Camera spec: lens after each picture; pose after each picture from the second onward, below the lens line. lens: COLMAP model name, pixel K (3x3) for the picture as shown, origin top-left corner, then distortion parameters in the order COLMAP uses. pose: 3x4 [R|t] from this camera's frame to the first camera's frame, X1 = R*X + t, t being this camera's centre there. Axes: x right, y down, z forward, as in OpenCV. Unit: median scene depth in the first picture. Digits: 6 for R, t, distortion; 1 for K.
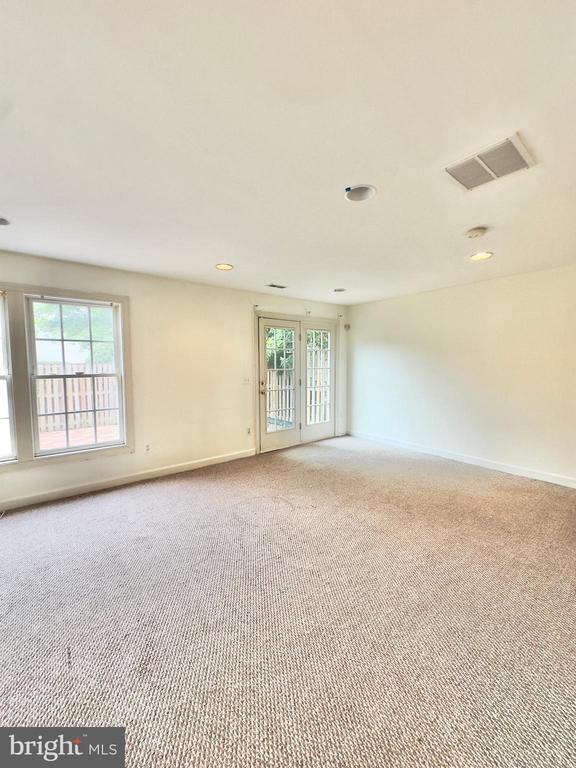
lens RADIAL K [[306.2, 0, 288.0], [0, 306.2, 384.0], [0, 0, 1]] dist [-0.002230, -0.000112]
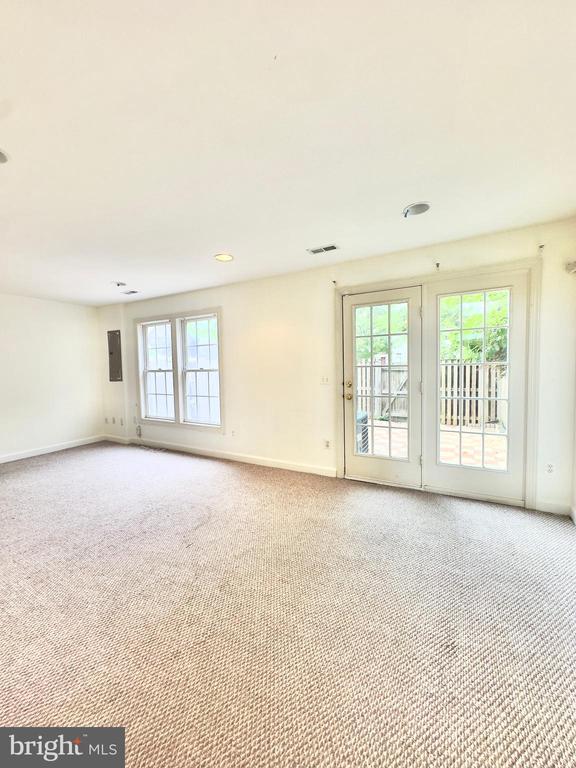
lens RADIAL K [[309.5, 0, 298.7], [0, 309.5, 377.2], [0, 0, 1]] dist [-0.000491, 0.000217]
pose [[0.381922, 0.039936, -0.923331, 0.655263], [-0.039700, 0.998853, 0.026781, -0.041910], [0.923341, 0.026428, 0.383070, 0.713300]]
